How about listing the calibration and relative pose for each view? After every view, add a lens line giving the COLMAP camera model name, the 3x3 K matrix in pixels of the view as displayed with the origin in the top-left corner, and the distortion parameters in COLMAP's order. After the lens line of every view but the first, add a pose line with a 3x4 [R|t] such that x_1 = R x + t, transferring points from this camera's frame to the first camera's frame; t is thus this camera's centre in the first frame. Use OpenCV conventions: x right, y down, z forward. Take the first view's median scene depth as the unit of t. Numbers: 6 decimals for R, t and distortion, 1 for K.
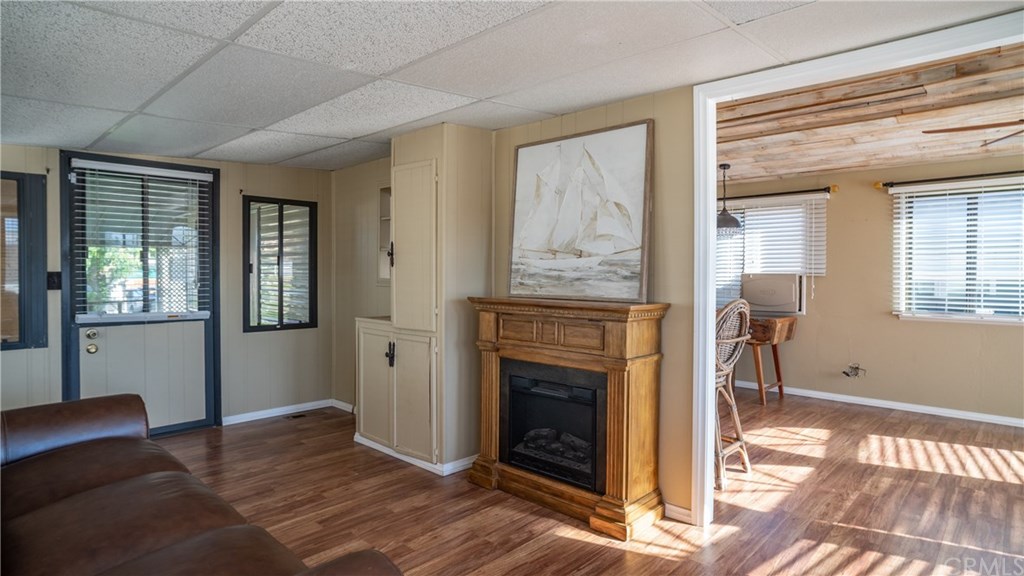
lens RADIAL K [[555.4, 0, 509.5], [0, 555.4, 279.4], [0, 0, 1]] dist [-0.035852, 0.006611]
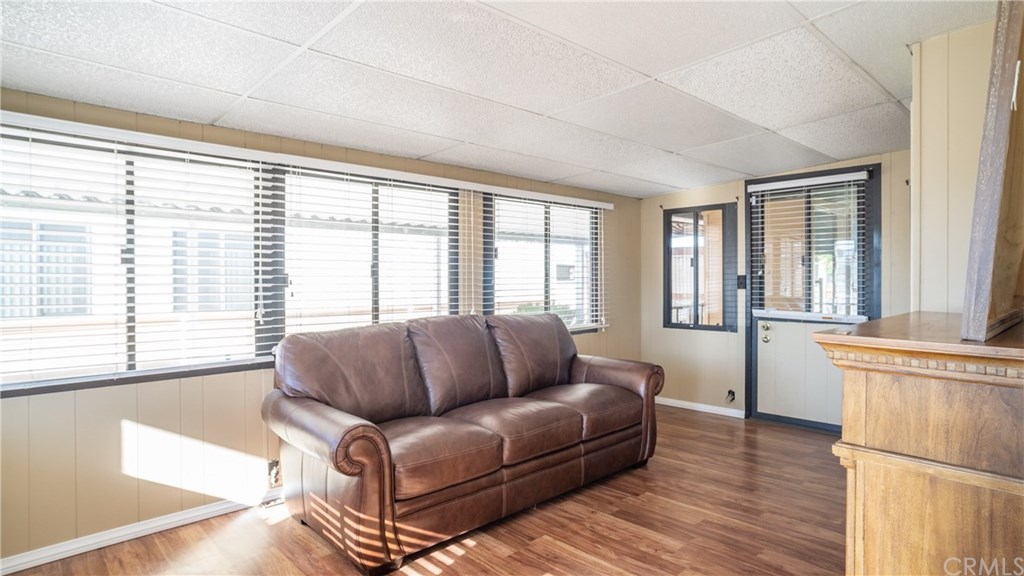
lens RADIAL K [[555.4, 0, 510.6], [0, 555.4, 294.5], [0, 0, 1]] dist [-0.035852, 0.006611]
pose [[-0.061536, 0.031258, -0.997615, 0.511195], [-0.008994, 0.999452, 0.031871, -0.005370], [0.998064, 0.010934, -0.061222, 0.525180]]
